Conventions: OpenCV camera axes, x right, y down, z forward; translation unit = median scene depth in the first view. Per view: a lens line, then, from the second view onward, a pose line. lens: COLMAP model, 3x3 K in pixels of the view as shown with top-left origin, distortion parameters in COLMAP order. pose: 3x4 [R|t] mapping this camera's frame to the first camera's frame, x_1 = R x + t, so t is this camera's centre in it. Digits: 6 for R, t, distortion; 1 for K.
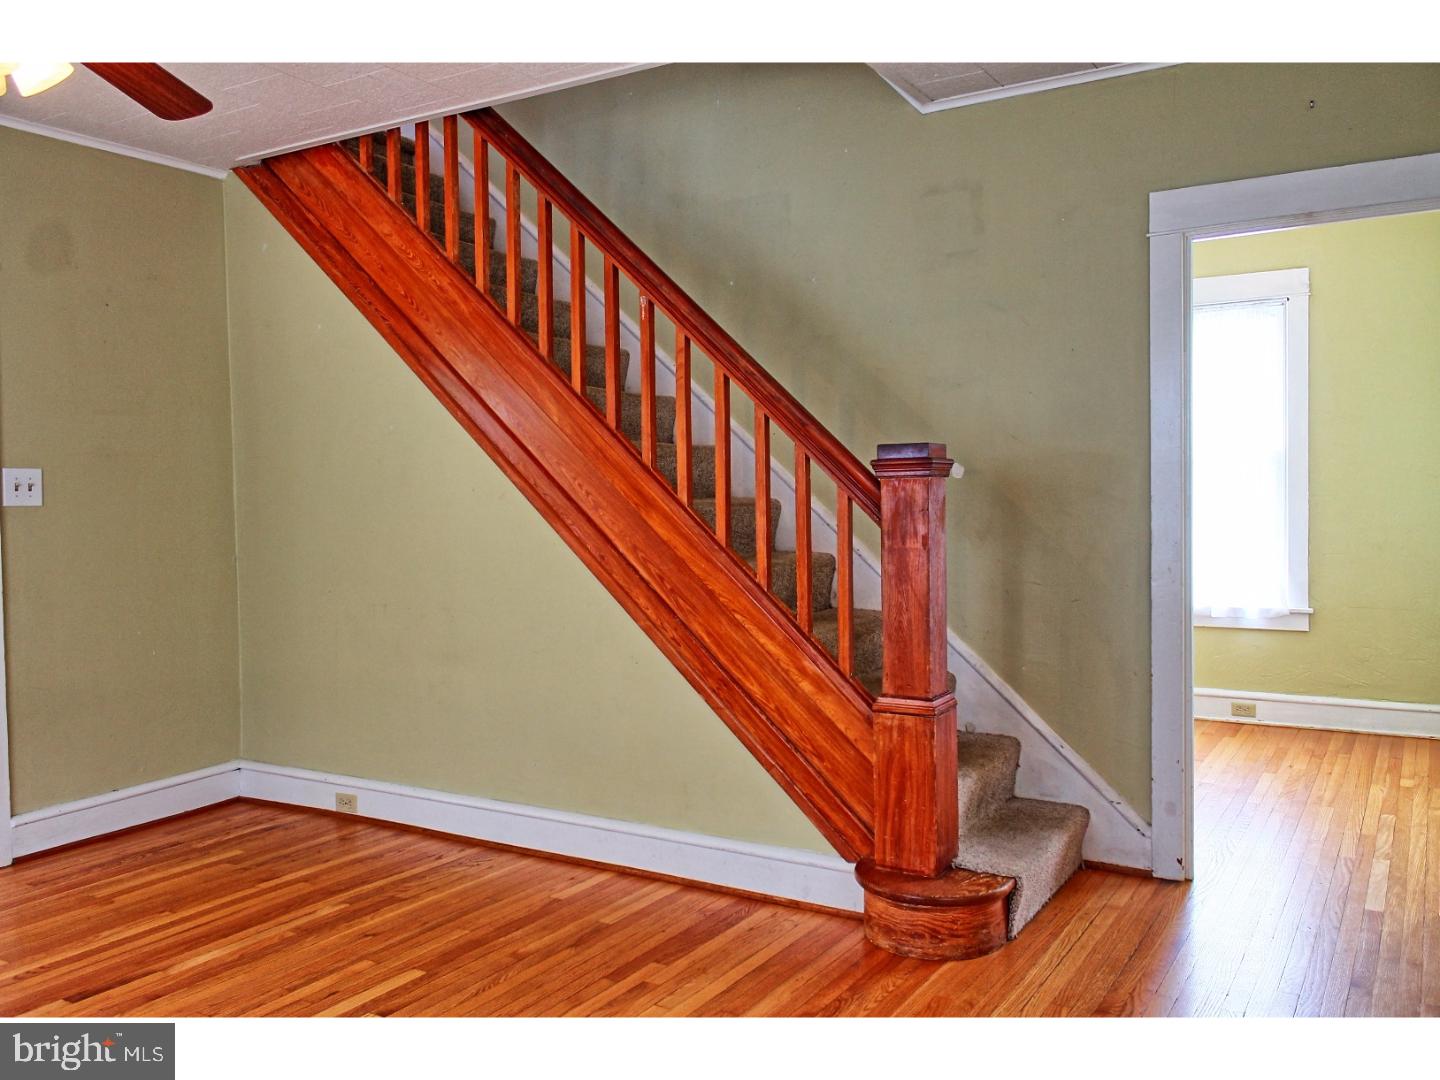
lens RADIAL K [[1176.8, 0, 720.9], [0, 1176.8, 532.6], [0, 0, 1]] dist [0.041425, -0.064558]
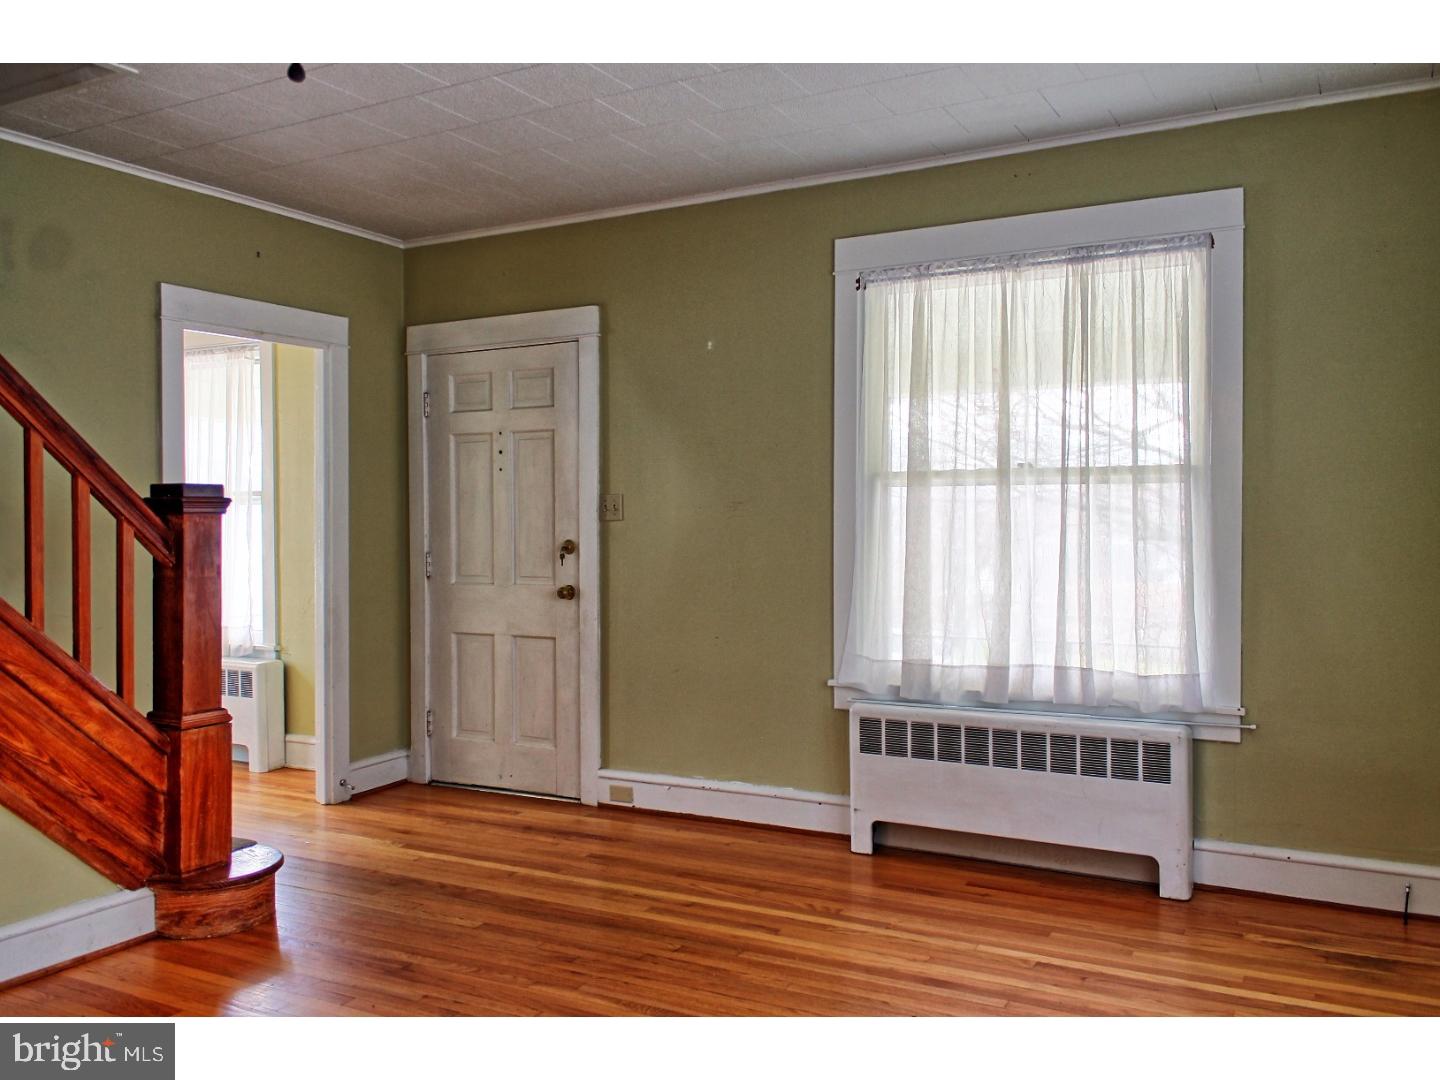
lens RADIAL K [[1176.8, 0, 720.1], [0, 1176.8, 540.4], [0, 0, 1]] dist [0.041425, -0.064558]
pose [[-0.038495, -0.003469, 0.999253, -0.935568], [0.040170, 0.999180, 0.005016, -0.007087], [-0.998451, 0.040334, -0.038324, 0.526603]]
